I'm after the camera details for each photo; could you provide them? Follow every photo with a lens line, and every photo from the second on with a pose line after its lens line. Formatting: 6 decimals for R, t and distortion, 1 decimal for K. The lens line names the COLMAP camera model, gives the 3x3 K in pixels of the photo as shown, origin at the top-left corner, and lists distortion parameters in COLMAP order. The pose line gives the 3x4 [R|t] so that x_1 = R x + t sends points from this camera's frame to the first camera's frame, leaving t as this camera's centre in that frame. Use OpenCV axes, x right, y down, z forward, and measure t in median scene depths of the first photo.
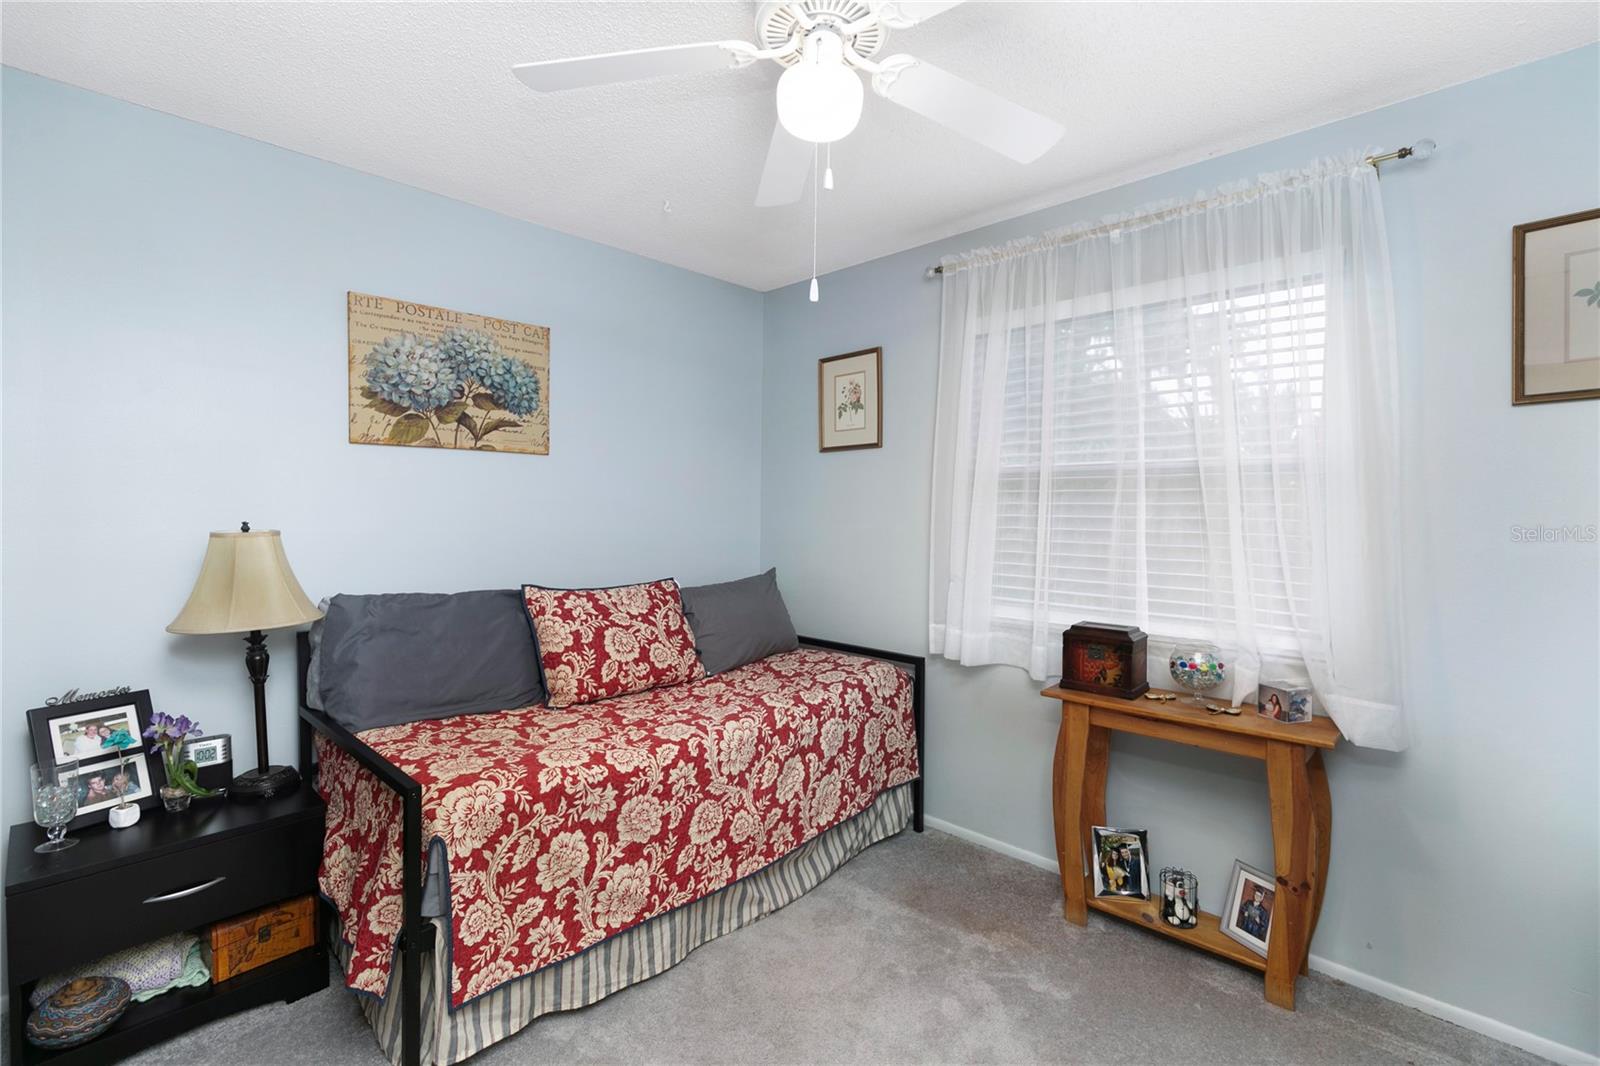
lens RADIAL K [[730.3, 0, 797.2], [0, 730.3, 535.2], [0, 0, 1]] dist [0.002714, -0.000245]
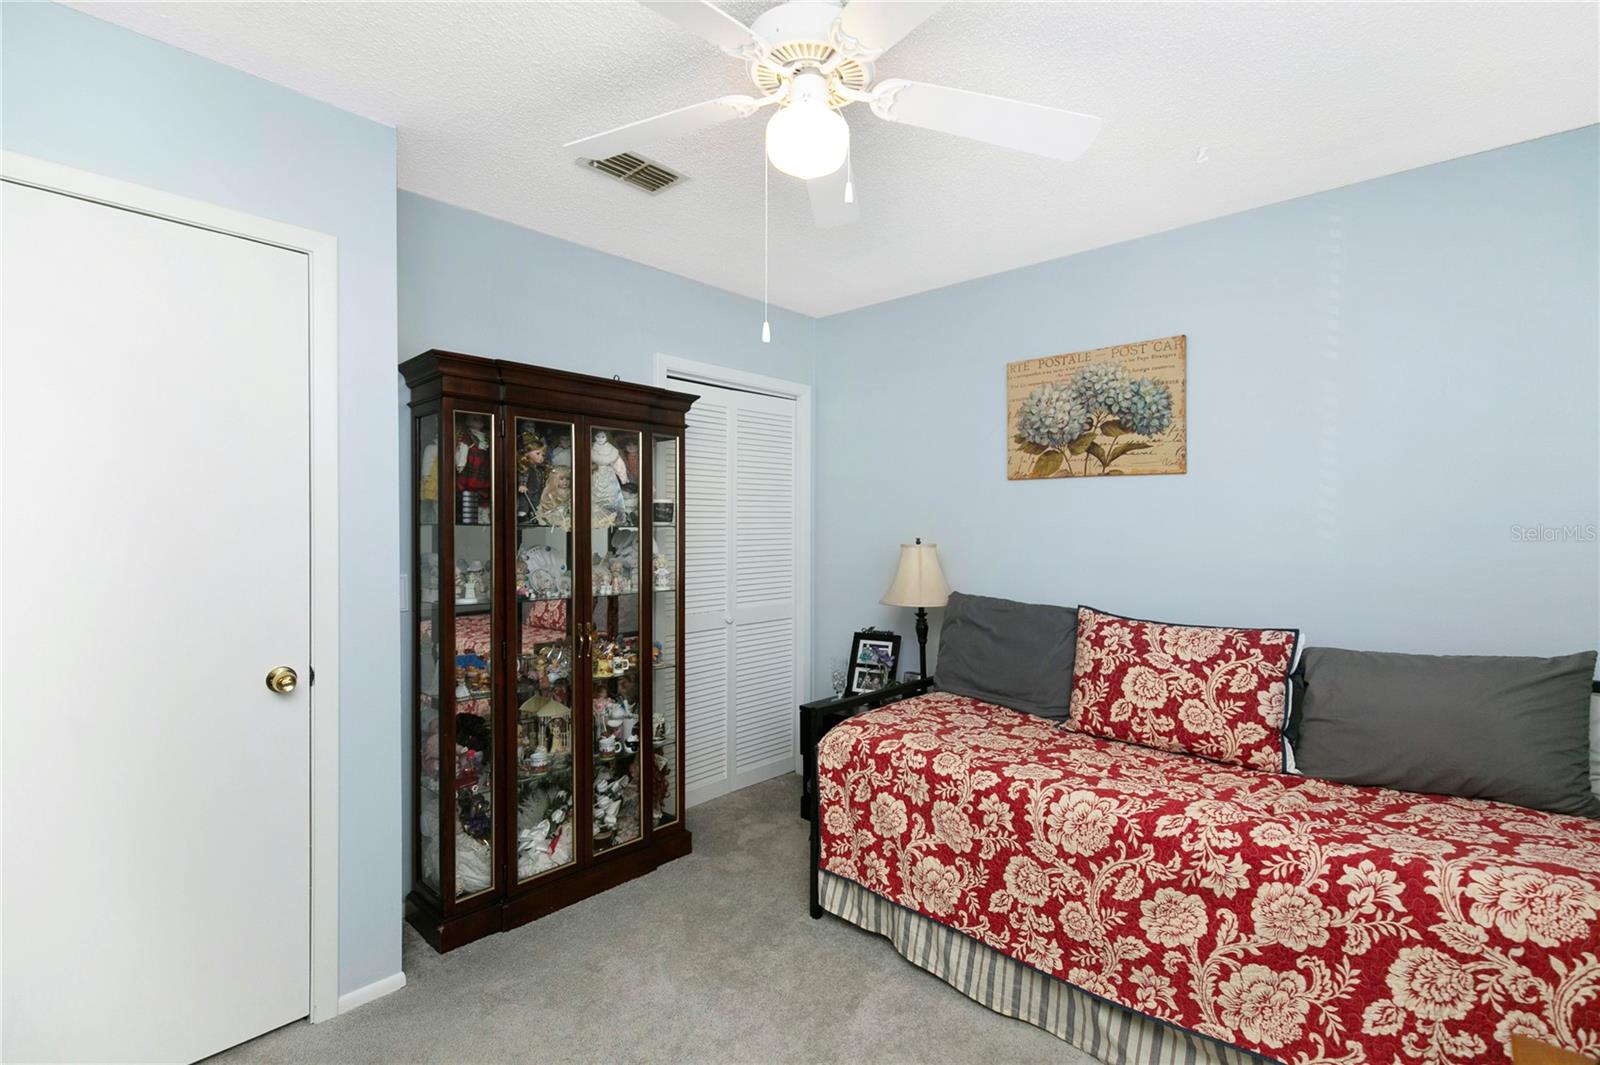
lens RADIAL K [[730.3, 0, 797.2], [0, 730.3, 534.7], [0, 0, 1]] dist [0.002714, -0.000245]
pose [[0.020326, 0.010819, -0.999735, 0.655587], [-0.045340, 0.998923, 0.009888, -0.024085], [0.998765, 0.045127, 0.020795, 0.586511]]
